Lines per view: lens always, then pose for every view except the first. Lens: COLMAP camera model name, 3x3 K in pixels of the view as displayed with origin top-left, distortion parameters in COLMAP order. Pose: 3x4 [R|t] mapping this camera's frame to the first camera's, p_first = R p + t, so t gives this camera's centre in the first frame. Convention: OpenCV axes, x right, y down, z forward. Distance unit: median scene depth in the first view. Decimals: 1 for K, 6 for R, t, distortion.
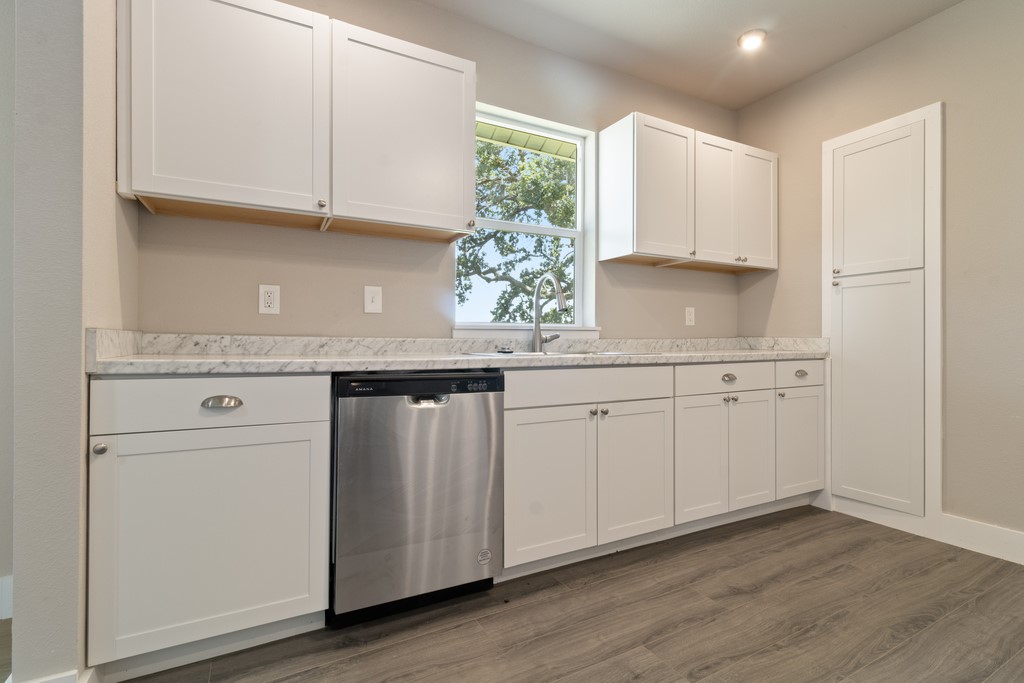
lens RADIAL K [[484.4, 0, 525.0], [0, 484.4, 342.4], [0, 0, 1]] dist [-0.001811, -0.000383]
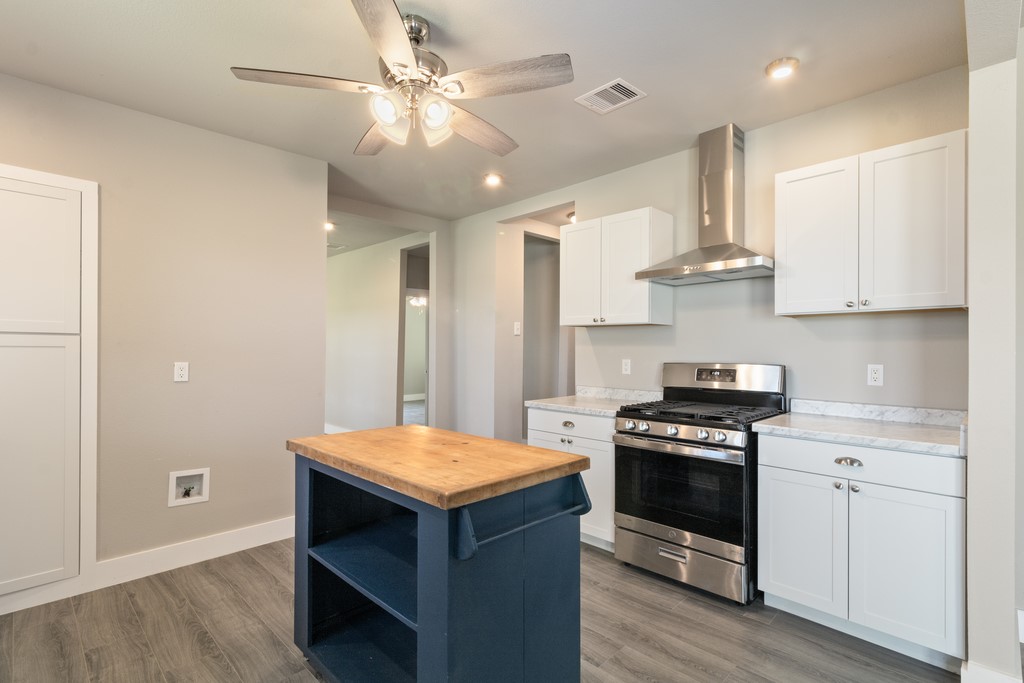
lens RADIAL K [[477.5, 0, 511.9], [0, 477.5, 351.3], [0, 0, 1]] dist [-0.000587, 0.000181]
pose [[-0.278808, 0.002787, 0.960343, -0.452352], [-0.003916, 0.999984, -0.004039, -0.127877], [-0.960339, -0.004887, -0.278792, 0.432727]]
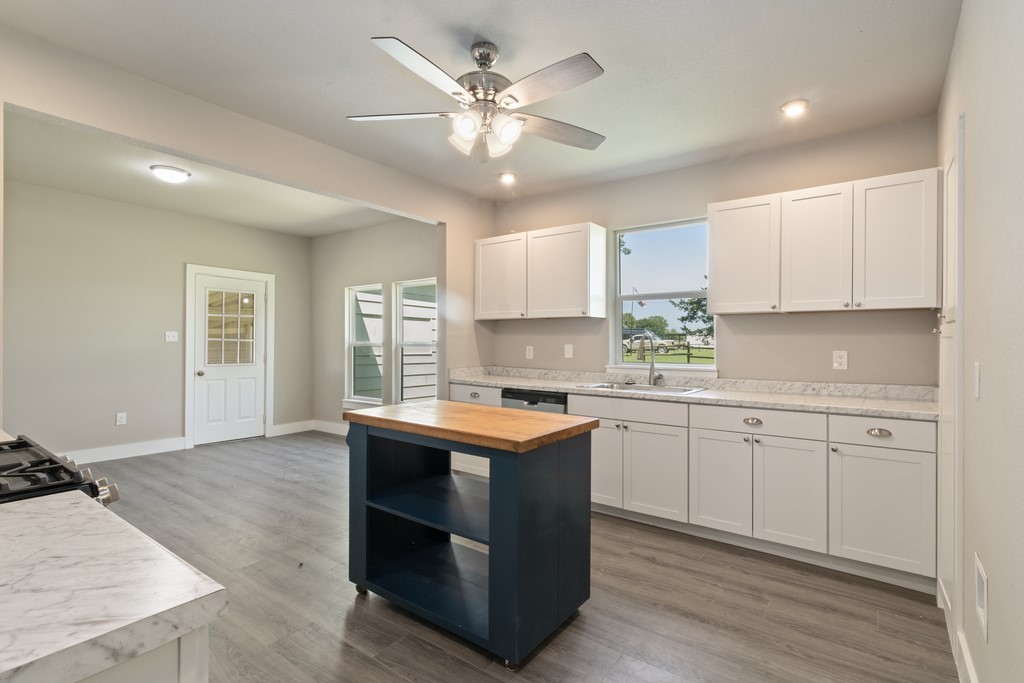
lens RADIAL K [[484.4, 0, 525.0], [0, 484.4, 342.4], [0, 0, 1]] dist [-0.001811, -0.000383]
pose [[0.427433, 0.005303, -0.904031, 1.351564], [-0.003602, 0.999985, 0.004163, -0.129563], [0.904040, 0.001476, 0.427446, 0.015360]]
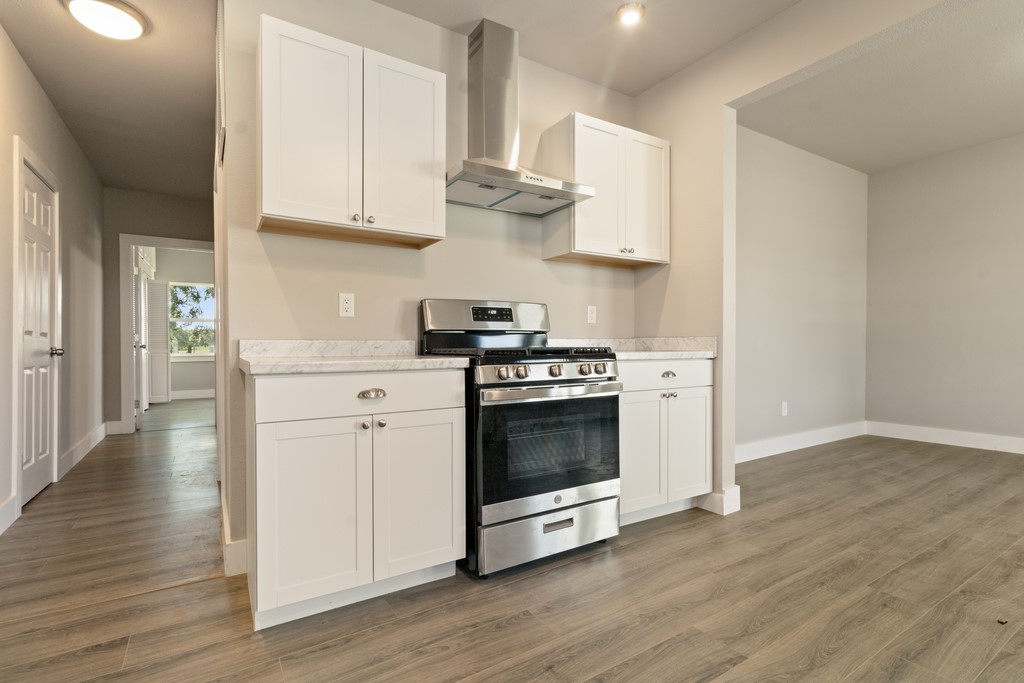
lens RADIAL K [[484.4, 0, 525.0], [0, 484.4, 342.4], [0, 0, 1]] dist [-0.001811, -0.000383]
pose [[-0.997716, 0.008329, -0.067036, 0.656553], [0.008682, 0.999950, -0.004977, 0.003545], [0.066991, -0.005547, -0.997738, 0.679057]]
